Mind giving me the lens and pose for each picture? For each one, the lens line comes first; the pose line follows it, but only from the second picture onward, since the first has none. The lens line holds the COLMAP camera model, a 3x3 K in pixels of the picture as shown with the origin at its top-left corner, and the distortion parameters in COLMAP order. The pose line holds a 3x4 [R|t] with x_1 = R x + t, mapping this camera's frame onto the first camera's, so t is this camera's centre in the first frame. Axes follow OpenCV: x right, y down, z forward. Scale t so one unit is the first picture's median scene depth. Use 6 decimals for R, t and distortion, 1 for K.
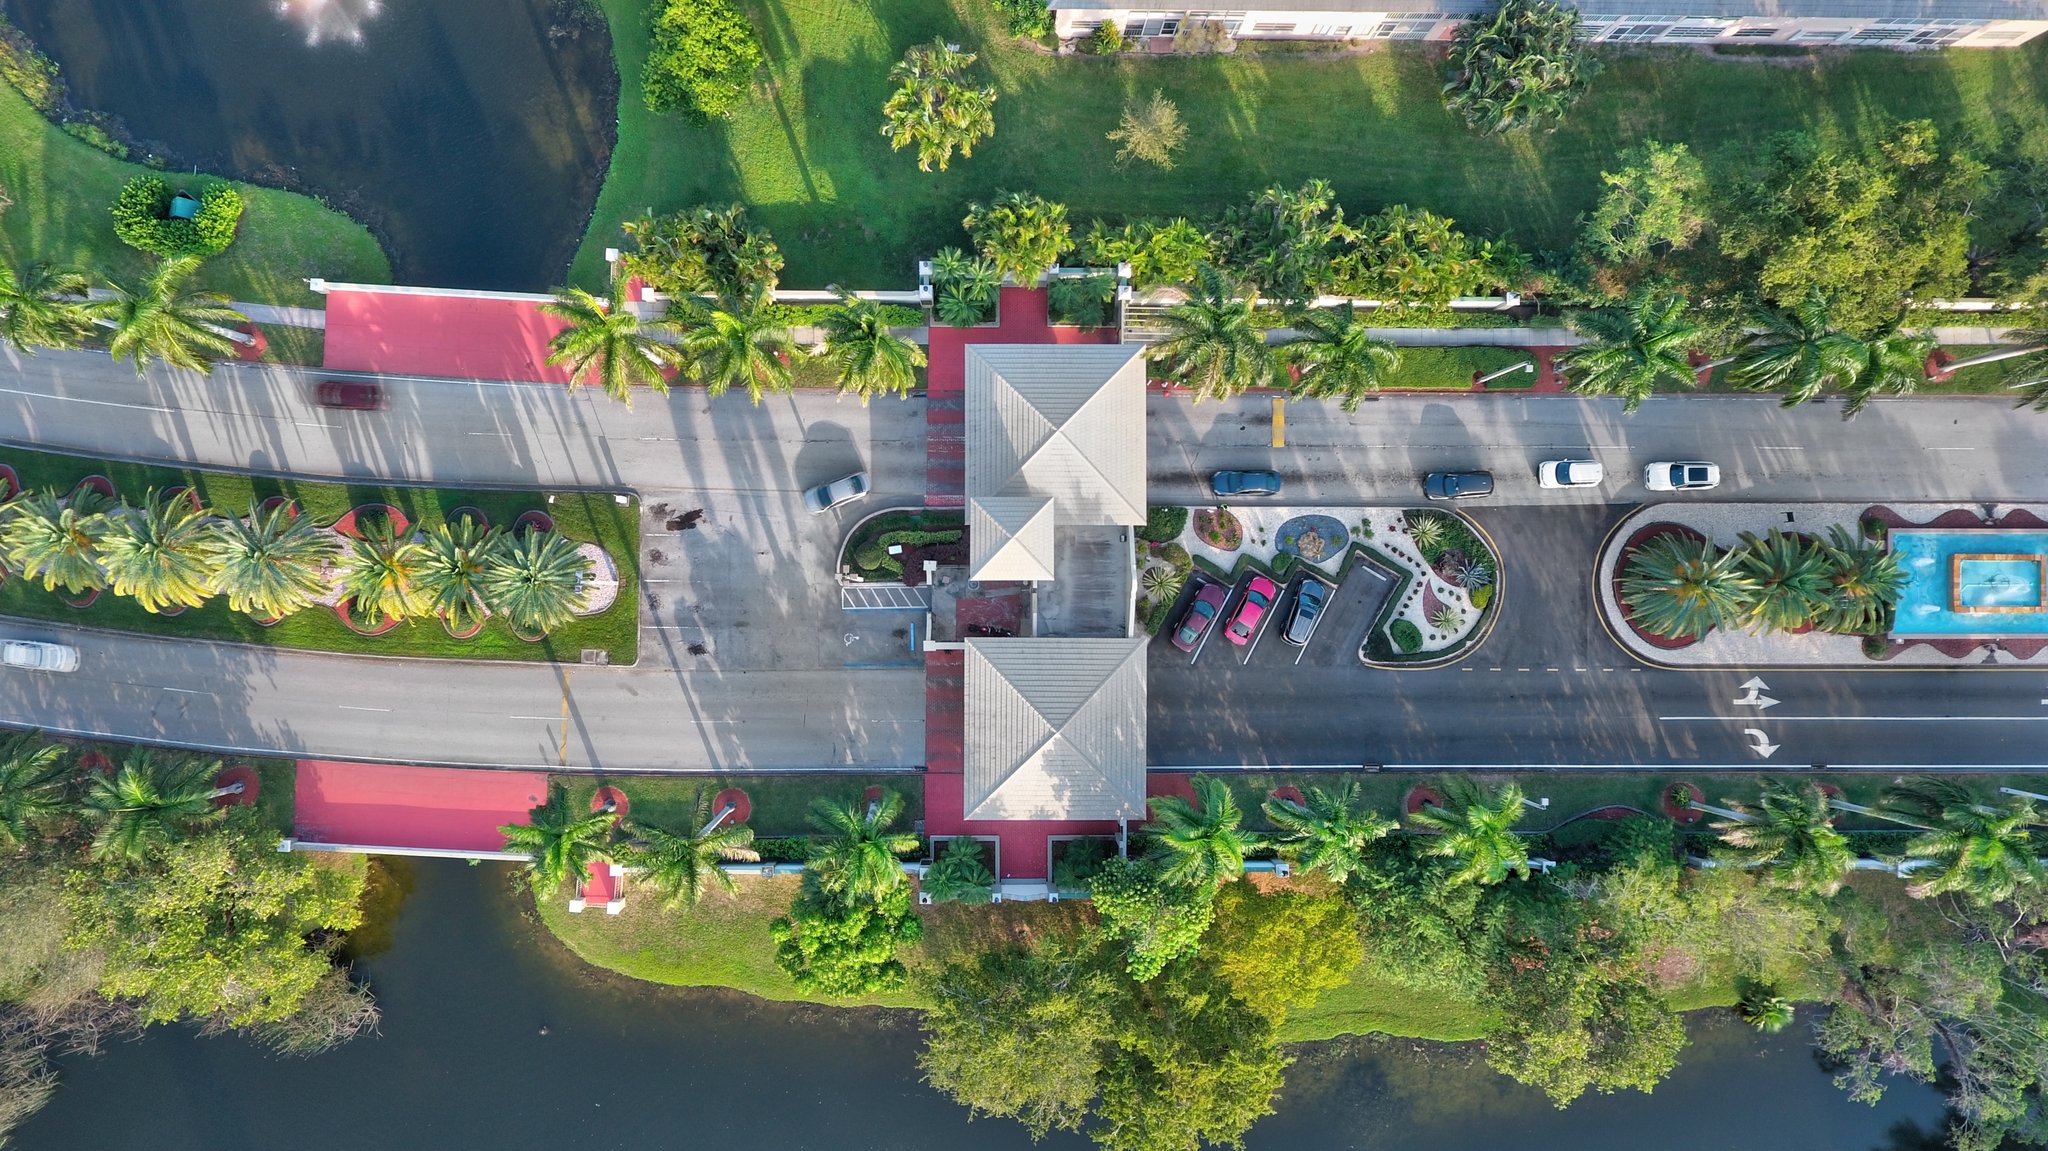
lens RADIAL K [[1183.8, 0, 1025.6], [0, 1183.8, 573.8], [0, 0, 1]] dist [-0.003651, -0.000972]
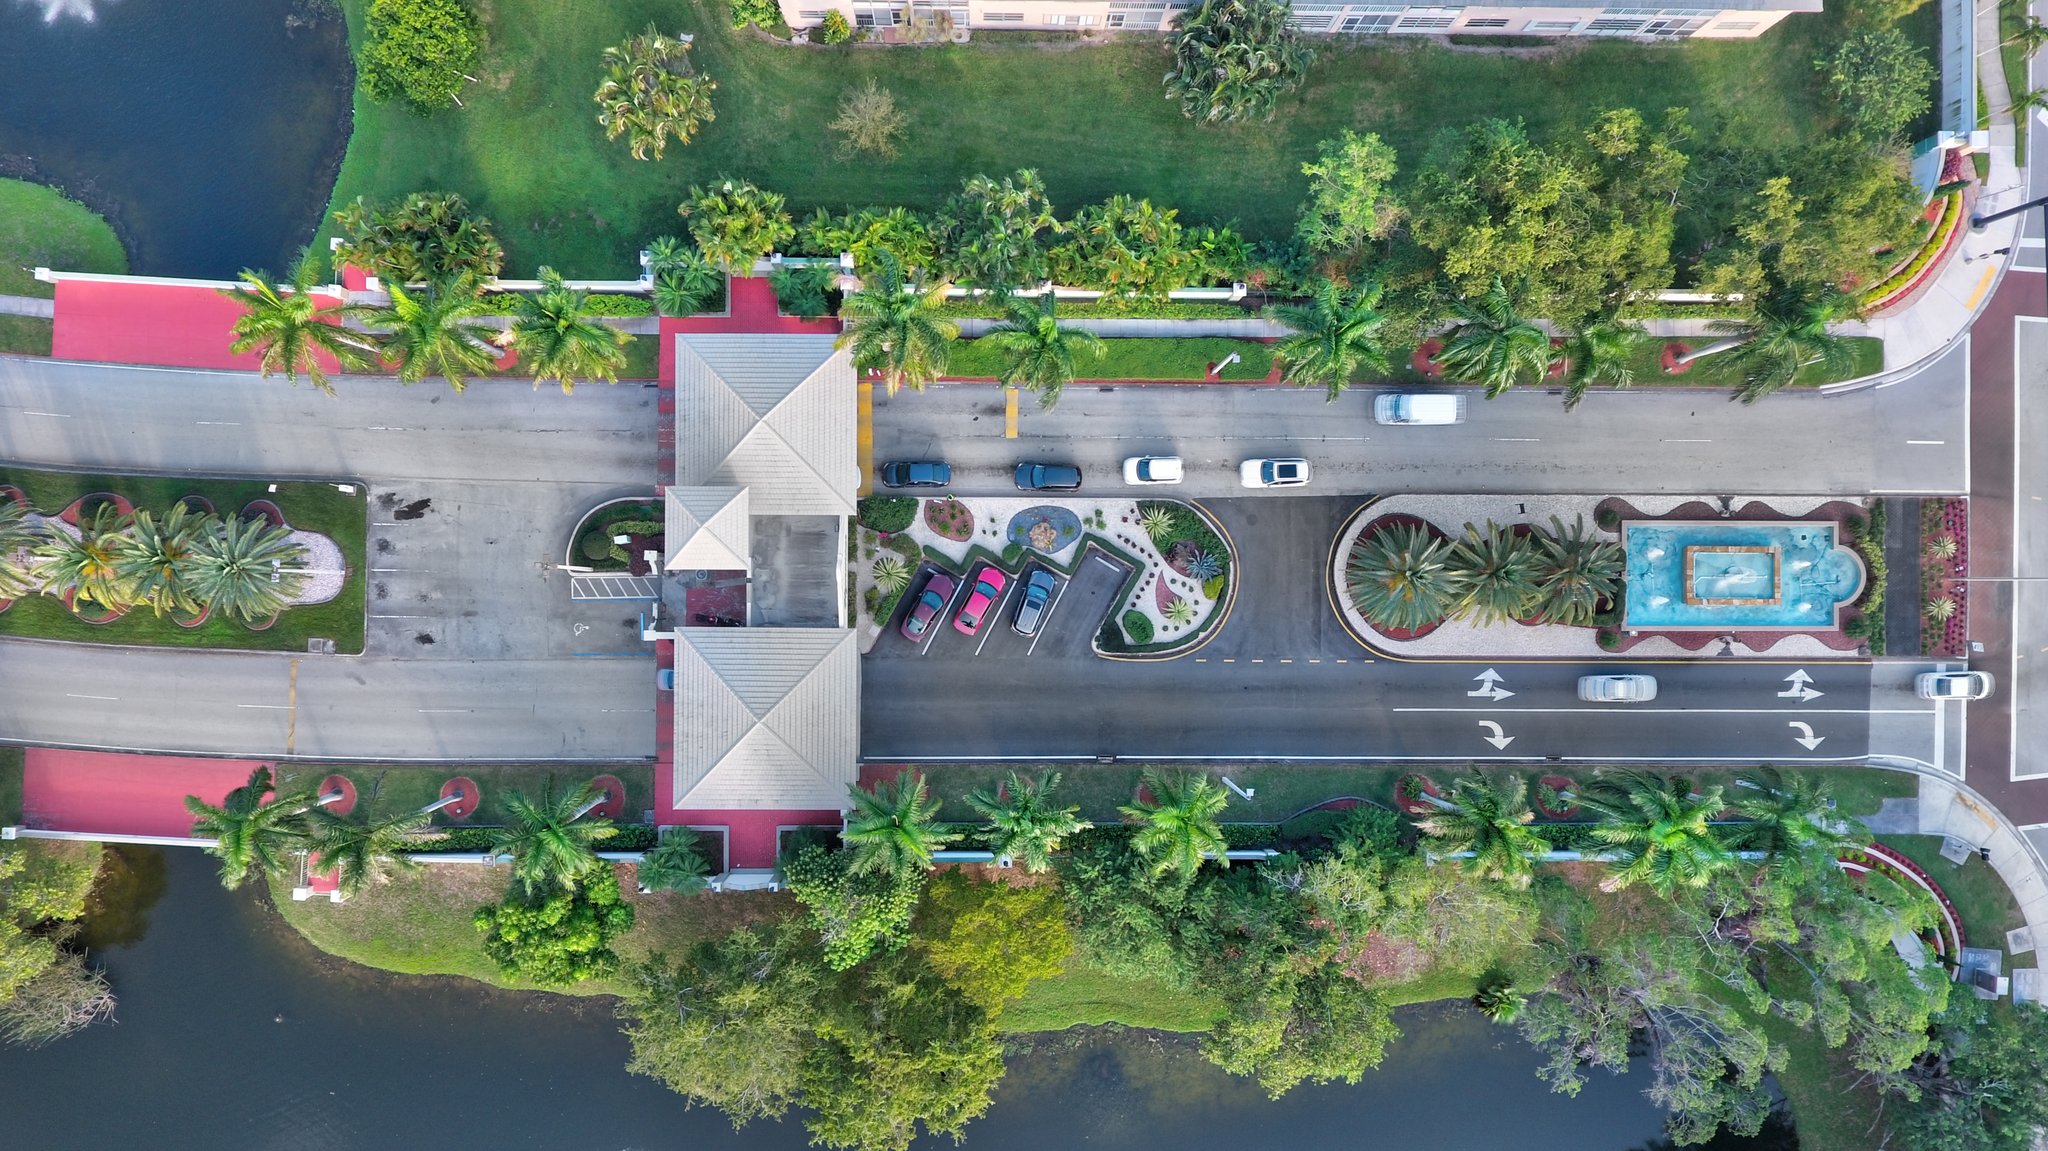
lens RADIAL K [[1183.8, 0, 1023.8], [0, 1183.8, 576.4], [0, 0, 1]] dist [-0.003651, -0.000972]
pose [[0.999998, 0.002100, -0.000466, 0.227798], [-0.002099, 0.999994, 0.002844, 0.007164], [0.000472, -0.002843, 0.999996, -0.000147]]
